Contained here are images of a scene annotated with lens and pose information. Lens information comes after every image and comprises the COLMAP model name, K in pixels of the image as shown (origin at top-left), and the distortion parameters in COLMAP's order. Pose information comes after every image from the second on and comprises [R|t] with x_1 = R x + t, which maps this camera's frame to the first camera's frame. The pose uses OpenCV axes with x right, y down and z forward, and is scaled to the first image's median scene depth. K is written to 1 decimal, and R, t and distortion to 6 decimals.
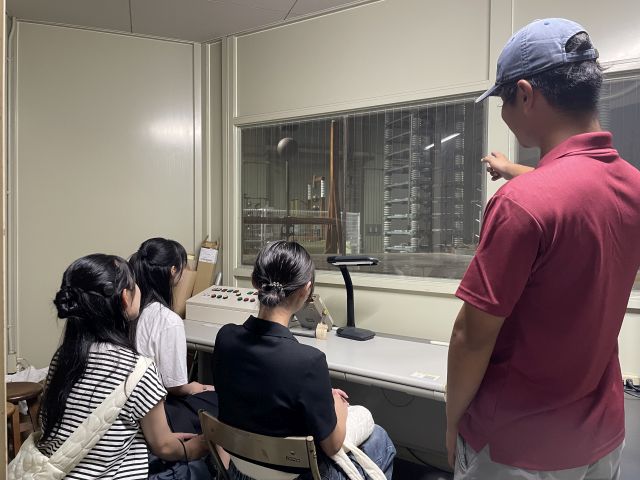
lens RADIAL K [[477.8, 0, 321.7], [0, 477.8, 242.5], [0, 0, 1]] dist [0.050489, -0.072961]
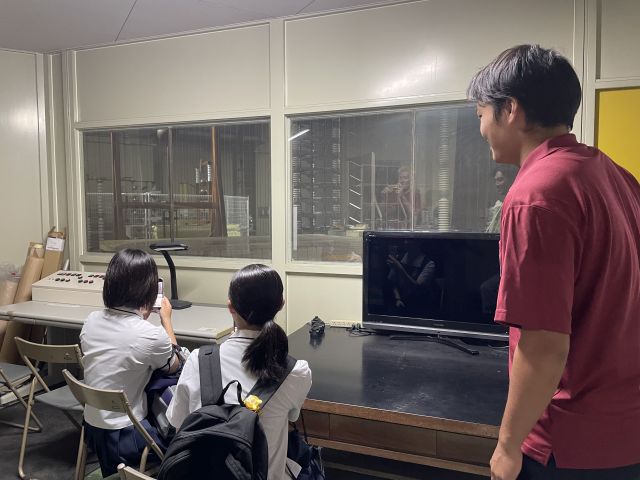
lens RADIAL K [[477.8, 0, 323.2], [0, 477.8, 241.2], [0, 0, 1]] dist [0.050489, -0.072961]
pose [[0.980116, -0.023534, 0.197025, 0.154199], [0.016253, 0.999127, 0.038492, -0.013415], [-0.197759, -0.034524, 0.979643, -0.231146]]
